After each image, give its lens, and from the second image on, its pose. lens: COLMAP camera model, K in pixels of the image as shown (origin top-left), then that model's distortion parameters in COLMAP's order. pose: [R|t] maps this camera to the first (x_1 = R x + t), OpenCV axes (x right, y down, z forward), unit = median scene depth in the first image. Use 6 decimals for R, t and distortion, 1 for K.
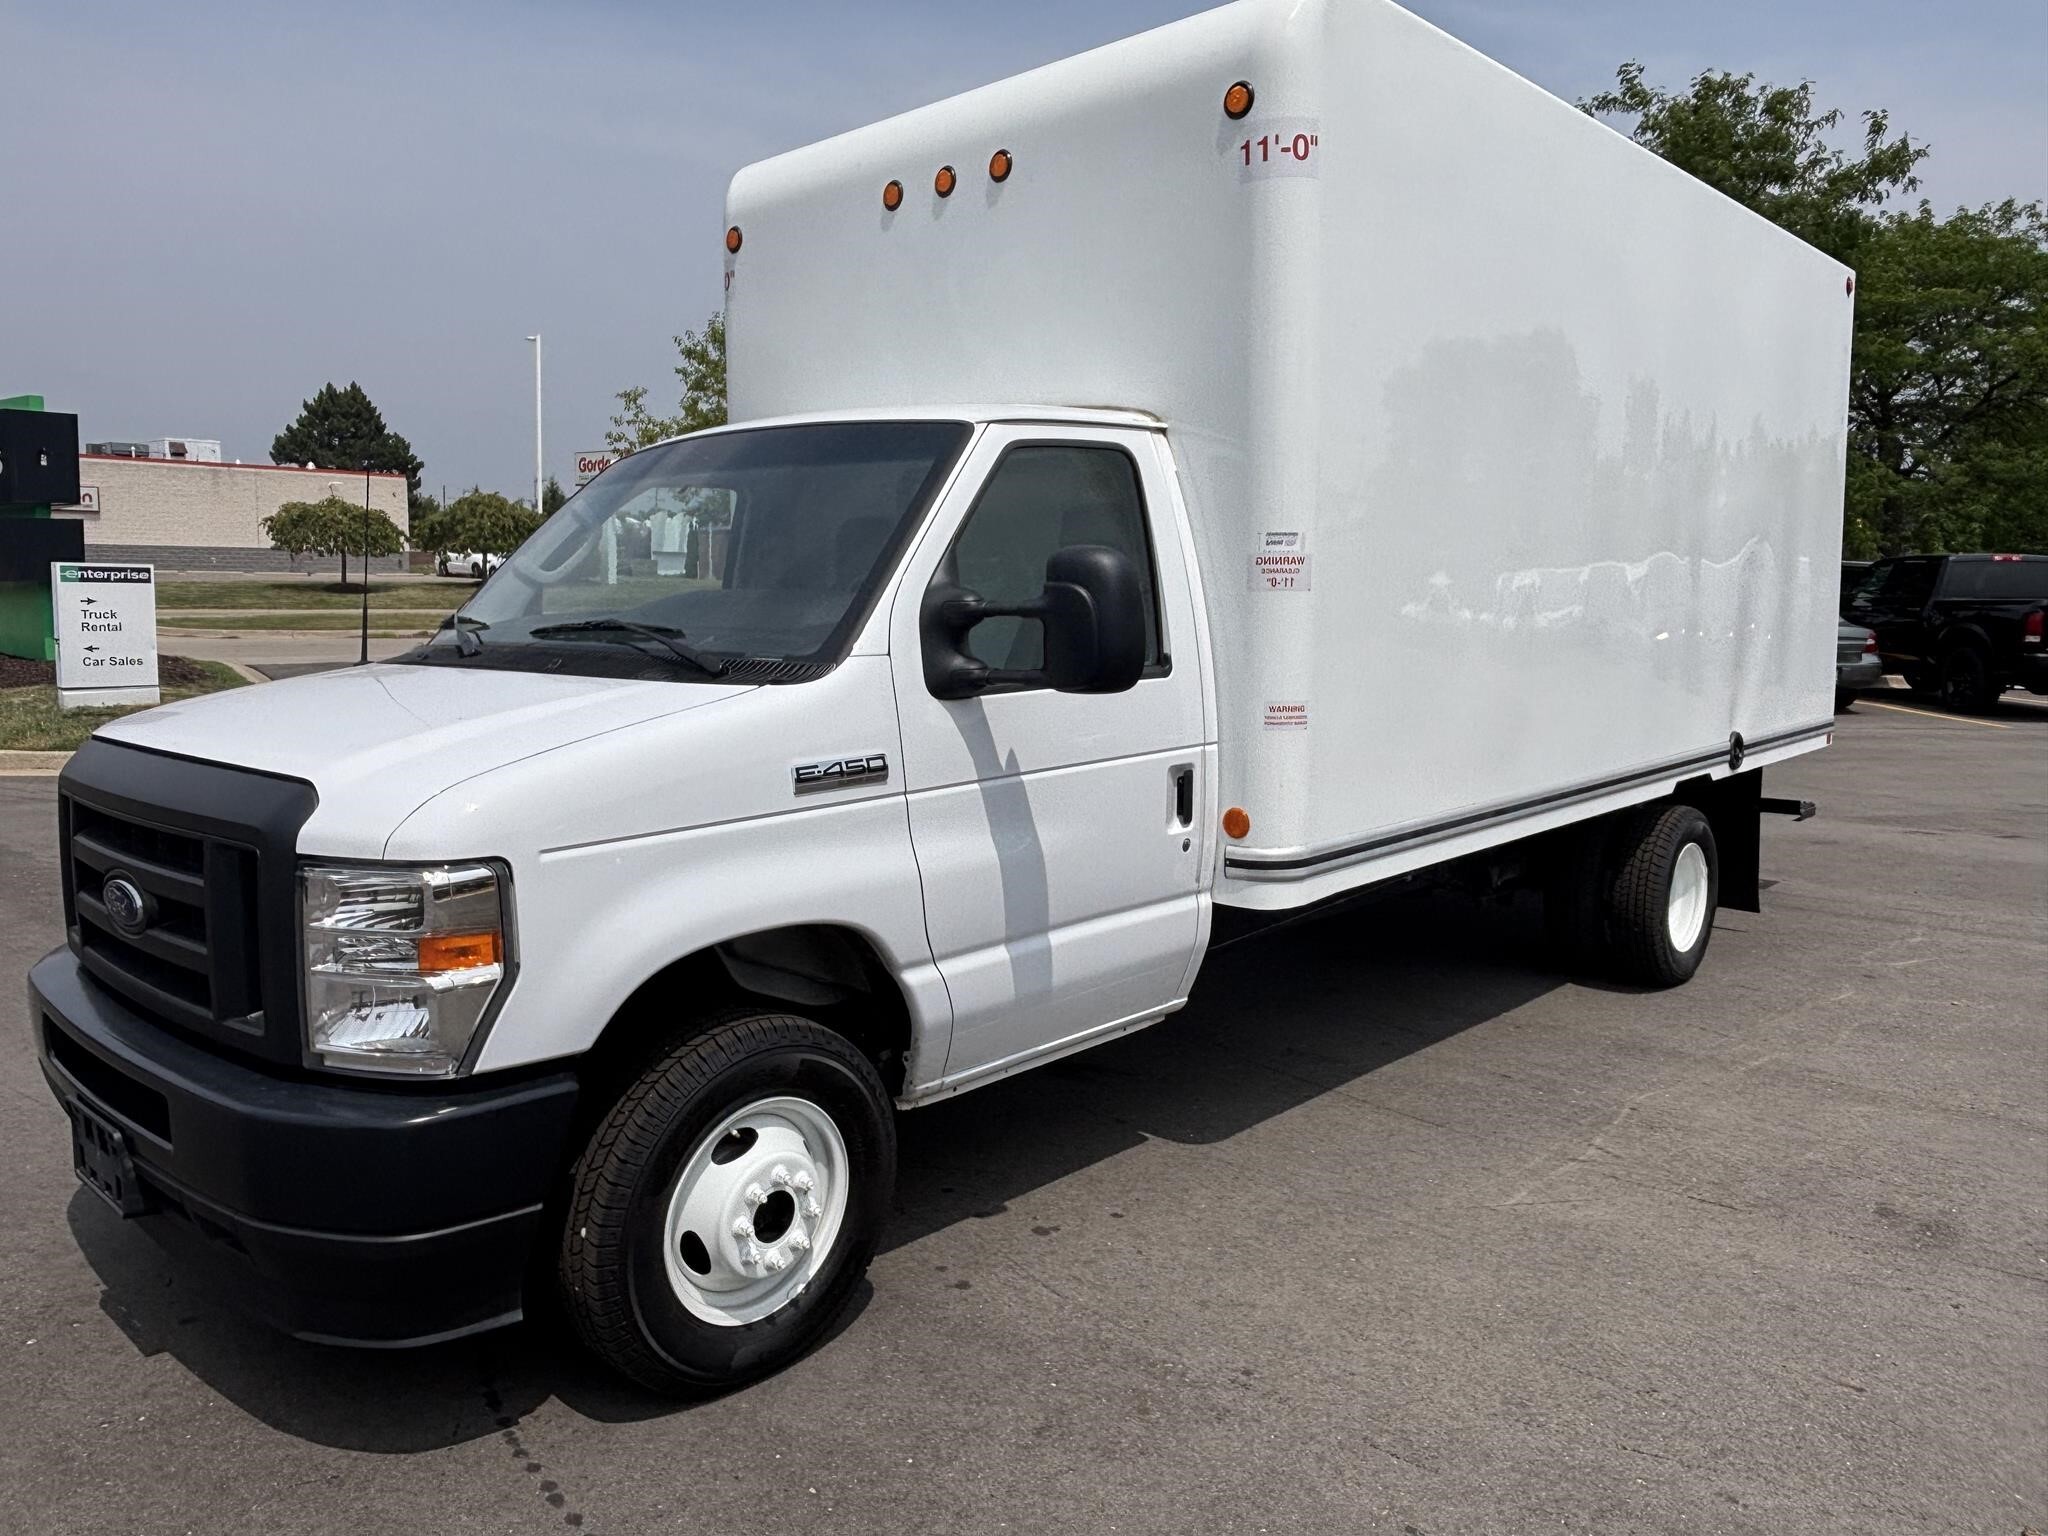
lens RADIAL K [[1555.4, 0, 1024.0], [0, 1555.4, 768.0], [0, 0, 1]] dist [-0.076599, 0.000189]
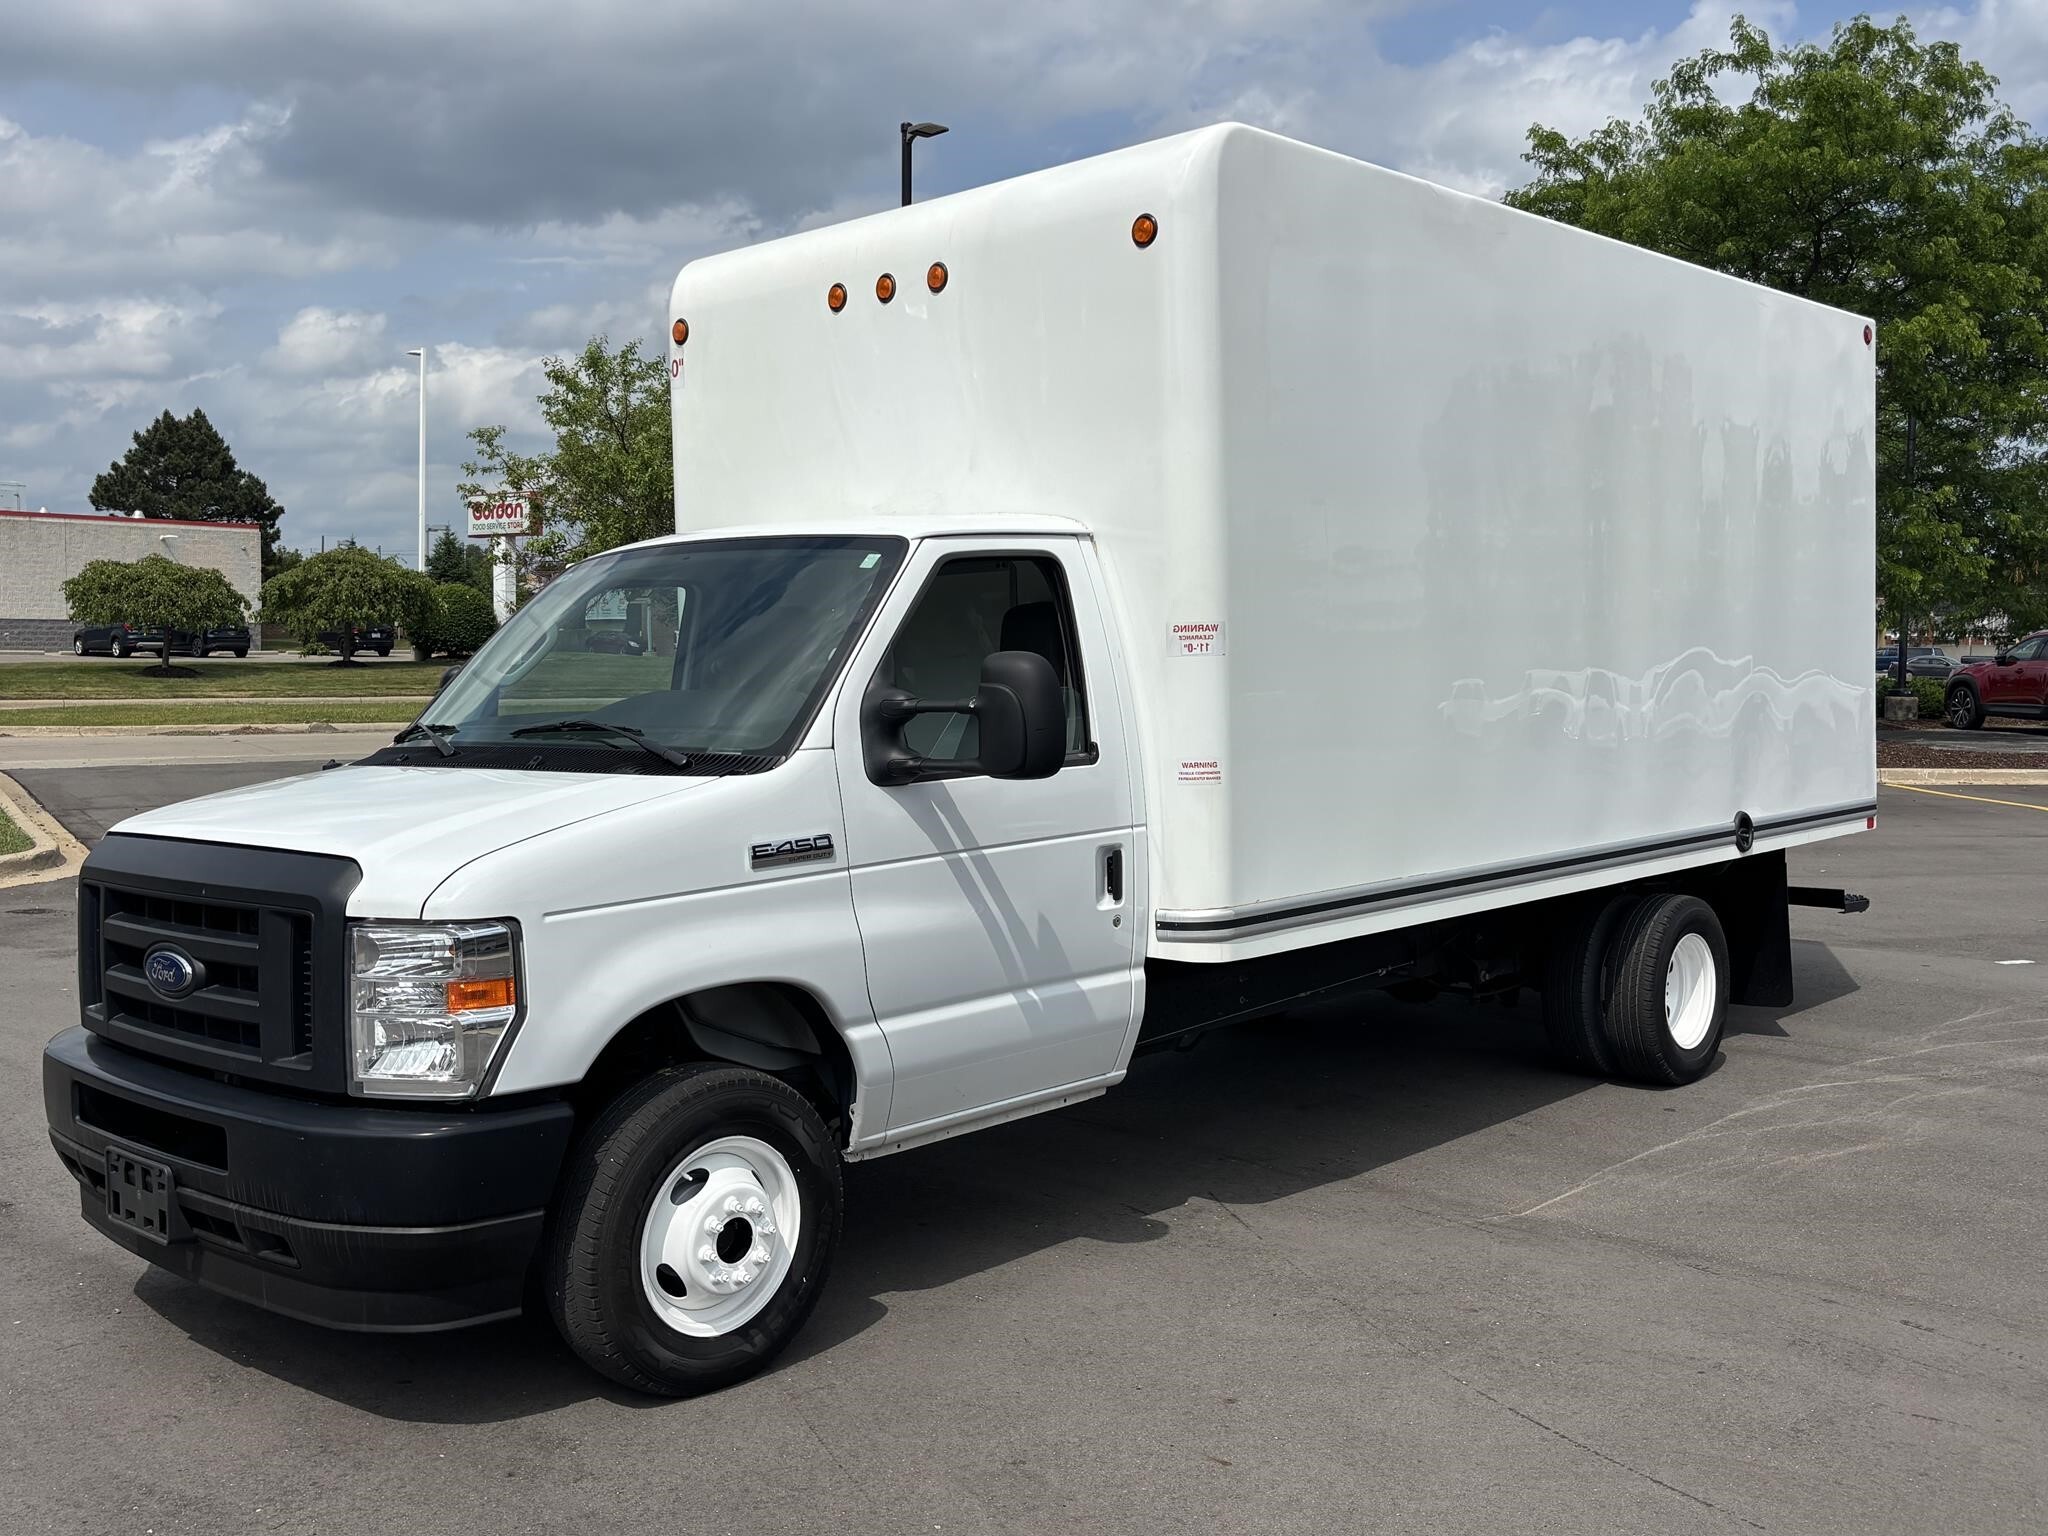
lens RADIAL K [[2136.7, 0, 1024.0], [0, 2136.7, 768.0], [0, 0, 1]] dist [0.126429, -1.224061]
pose [[0.999792, -0.013958, -0.014875, 0.071324], [0.013096, 0.998315, -0.056539, 0.030241], [0.015639, 0.056332, 0.998290, -0.528847]]
